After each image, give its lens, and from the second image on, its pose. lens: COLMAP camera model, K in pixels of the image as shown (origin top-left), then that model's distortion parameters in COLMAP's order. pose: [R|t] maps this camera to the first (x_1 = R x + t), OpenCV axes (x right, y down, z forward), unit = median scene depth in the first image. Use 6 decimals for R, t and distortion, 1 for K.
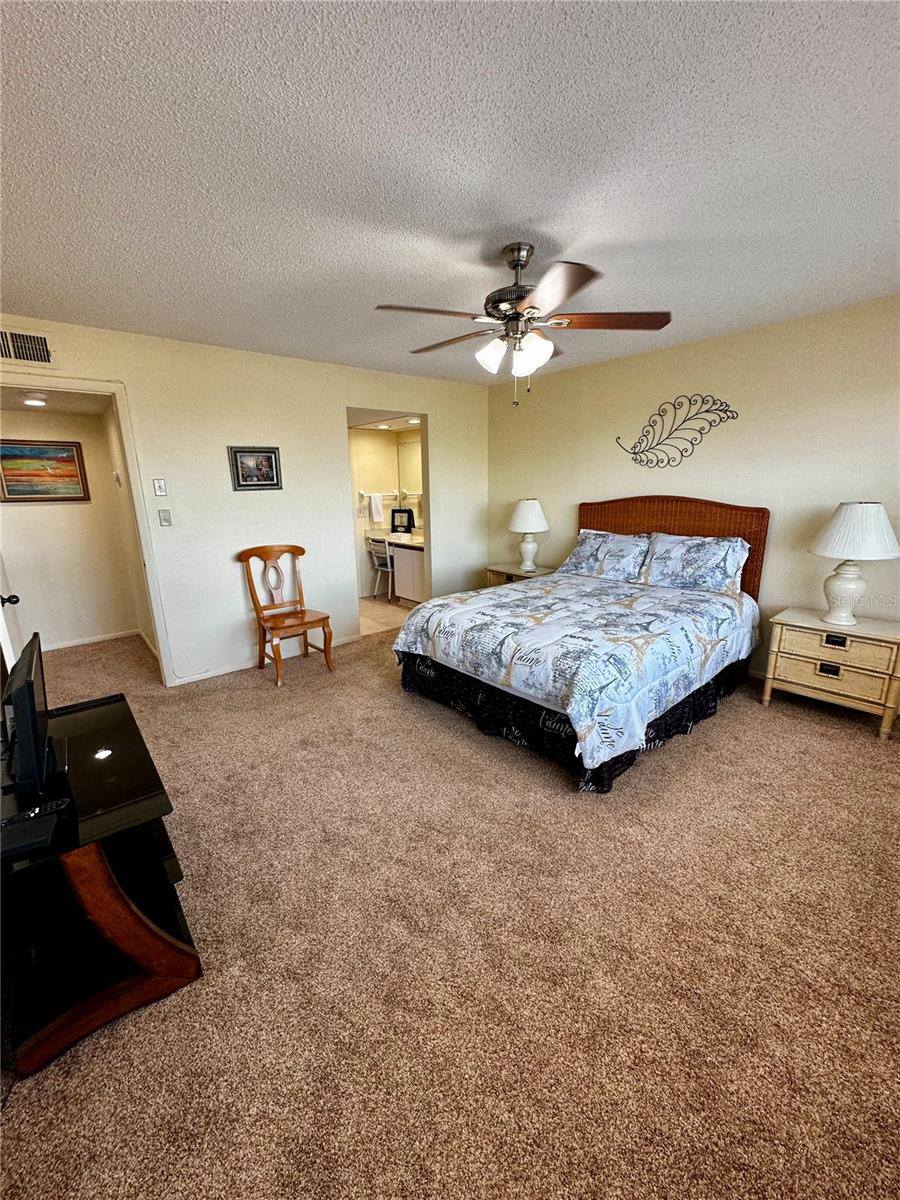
lens RADIAL K [[477.8, 0, 452.3], [0, 477.8, 609.3], [0, 0, 1]] dist [-0.005472, 0.001015]
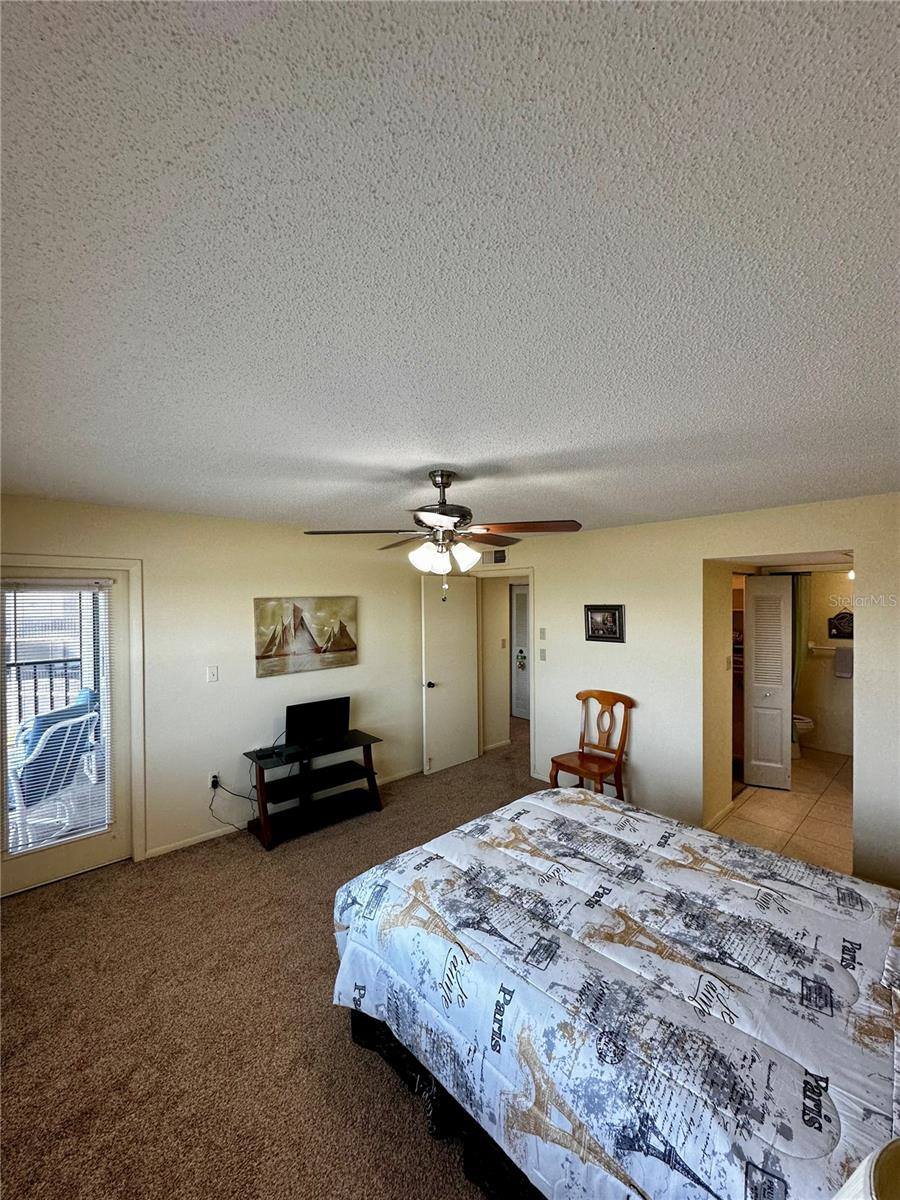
lens RADIAL K [[477.8, 0, 443.9], [0, 477.8, 605.7], [0, 0, 1]] dist [-0.005472, 0.001015]
pose [[0.029026, 0.030121, -0.999125, 0.860147], [-0.254675, 0.966782, 0.021747, -0.316718], [0.966591, 0.253821, 0.035733, 0.697183]]
